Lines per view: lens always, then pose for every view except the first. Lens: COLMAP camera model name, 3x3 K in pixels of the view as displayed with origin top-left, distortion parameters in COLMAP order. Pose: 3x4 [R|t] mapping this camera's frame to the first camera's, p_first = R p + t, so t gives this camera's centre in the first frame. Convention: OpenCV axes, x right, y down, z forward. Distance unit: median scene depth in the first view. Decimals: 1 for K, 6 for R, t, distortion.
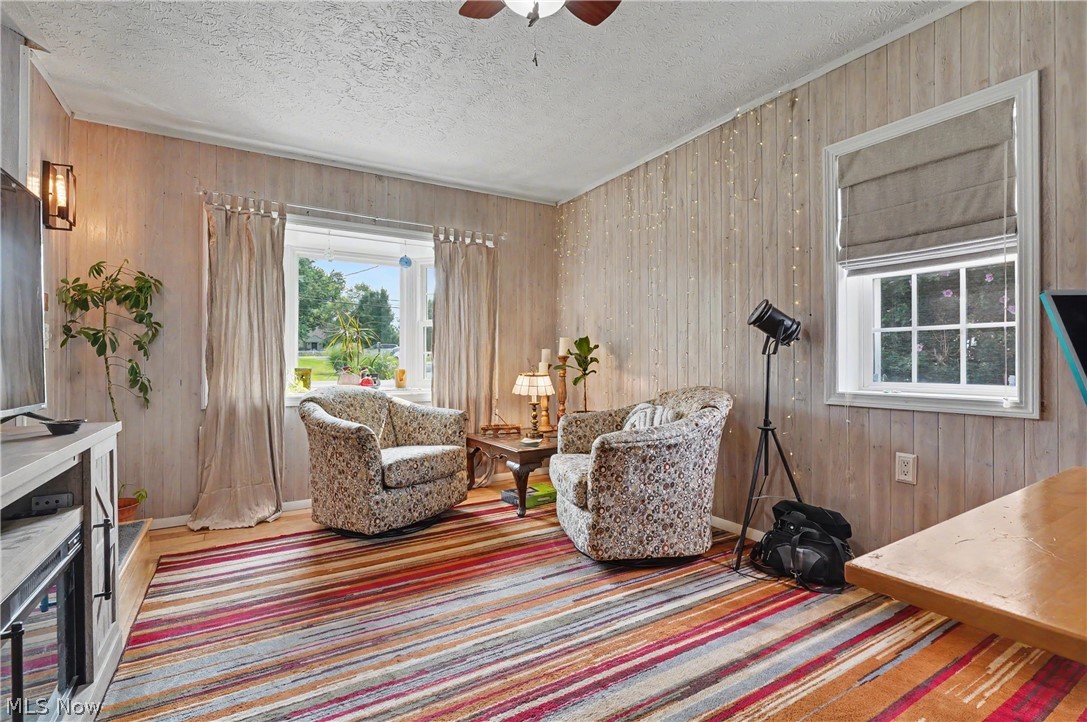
lens RADIAL K [[507.9, 0, 541.2], [0, 507.9, 361.0], [0, 0, 1]] dist [-0.008813, 0.002258]
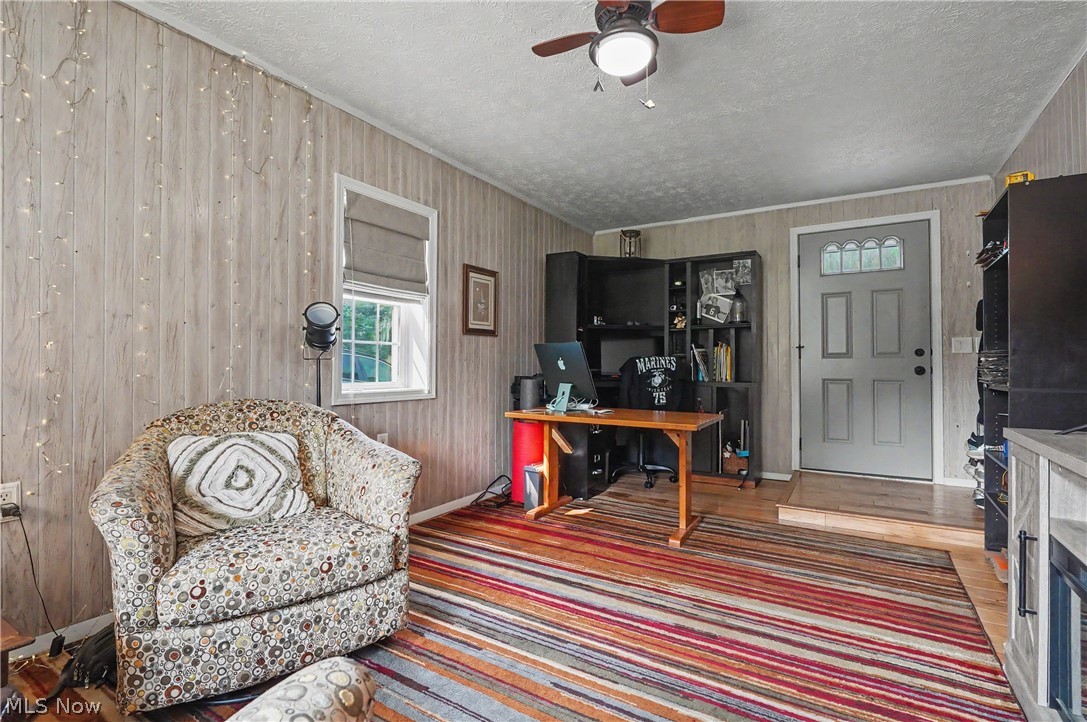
lens RADIAL K [[507.9, 0, 541.2], [0, 507.9, 362.1], [0, 0, 1]] dist [-0.008813, 0.002258]
pose [[-0.451651, 0.005448, 0.892178, -0.616217], [-0.005267, 0.999948, -0.008772, -0.001270], [-0.892179, -0.008661, -0.451599, 1.076122]]
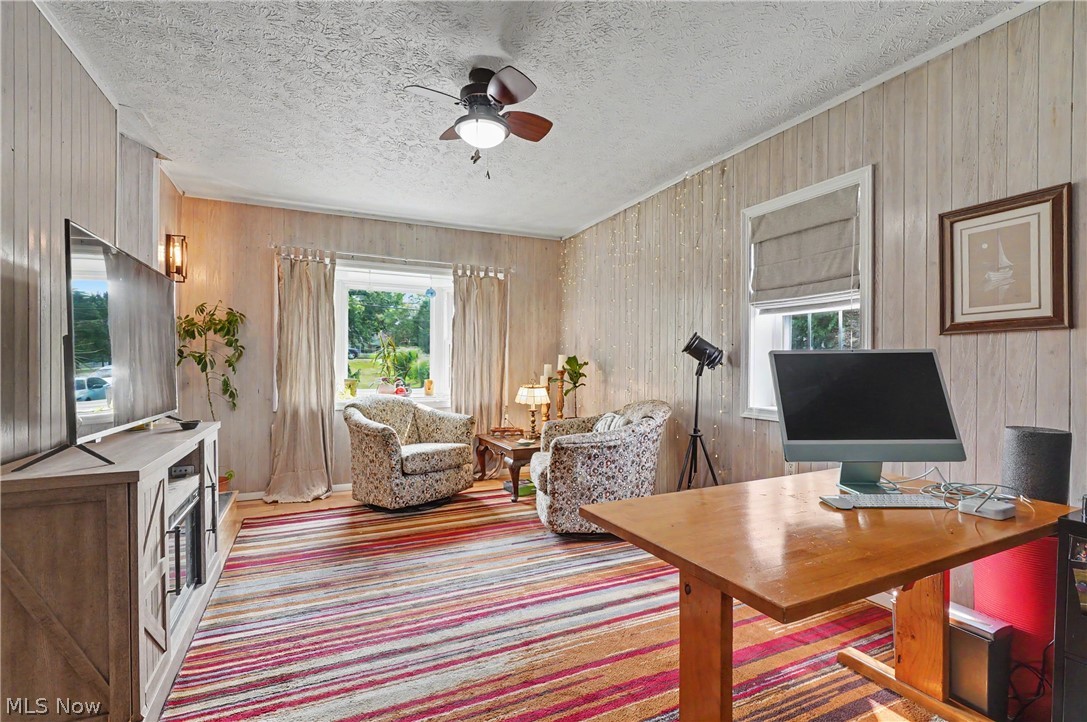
lens RADIAL K [[507.9, 0, 546.2], [0, 507.9, 367.2], [0, 0, 1]] dist [-0.008813, 0.002258]
pose [[0.994340, 0.006707, -0.106034, 0.210631], [-0.005776, 0.999942, 0.009085, -0.043948], [0.106089, -0.008421, 0.994321, -0.283714]]
